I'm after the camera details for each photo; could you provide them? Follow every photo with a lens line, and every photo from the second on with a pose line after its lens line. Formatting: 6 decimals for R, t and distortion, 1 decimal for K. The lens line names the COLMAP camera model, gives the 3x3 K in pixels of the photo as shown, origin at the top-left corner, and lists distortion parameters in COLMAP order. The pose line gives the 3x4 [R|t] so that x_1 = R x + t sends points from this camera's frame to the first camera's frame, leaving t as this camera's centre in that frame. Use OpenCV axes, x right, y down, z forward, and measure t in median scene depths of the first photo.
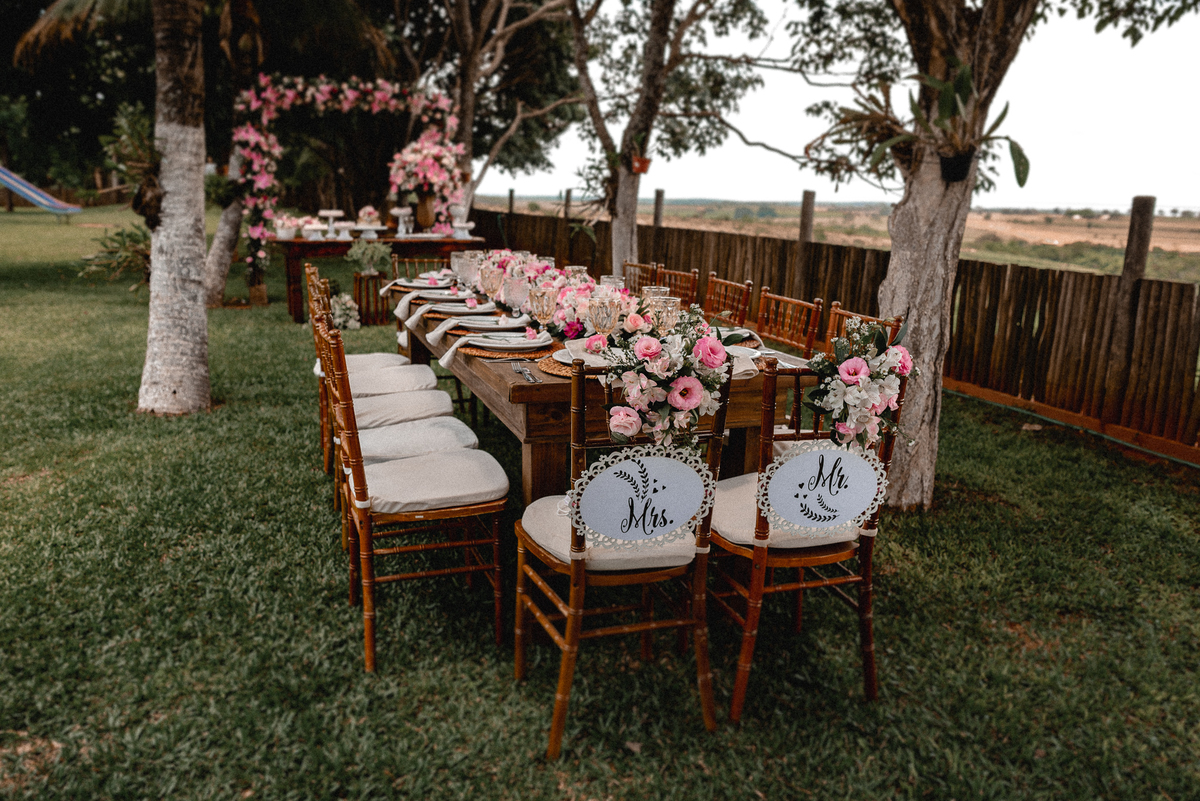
lens RADIAL K [[826.4, 0, 600.5], [0, 826.4, 401.1], [0, 0, 1]] dist [-0.003621, -0.000214]
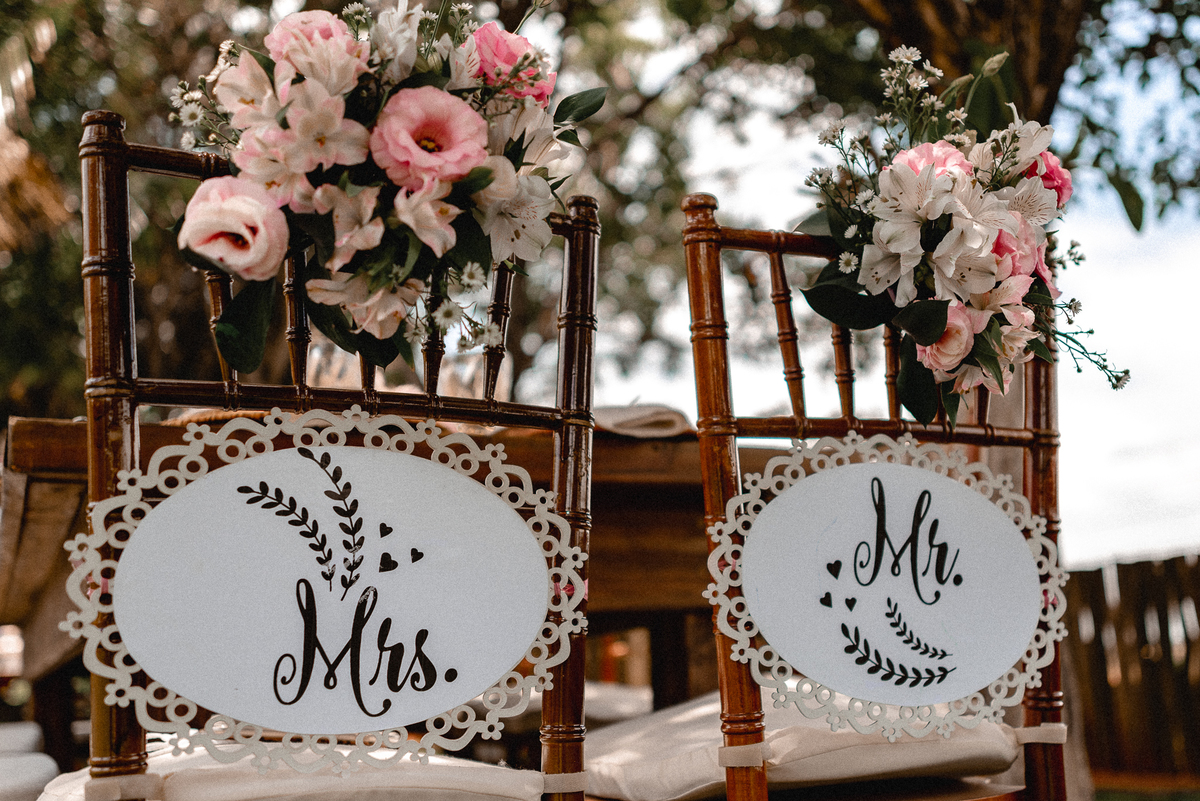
lens RADIAL K [[1290.4, 0, 598.6], [0, 1290.4, 400.5], [0, 0, 1]] dist [0.042089, 0.000000]
pose [[0.990674, -0.059980, 0.122343, 0.088210], [0.101344, 0.924535, -0.367375, 0.237186], [-0.091075, 0.376348, 0.921991, 0.510697]]
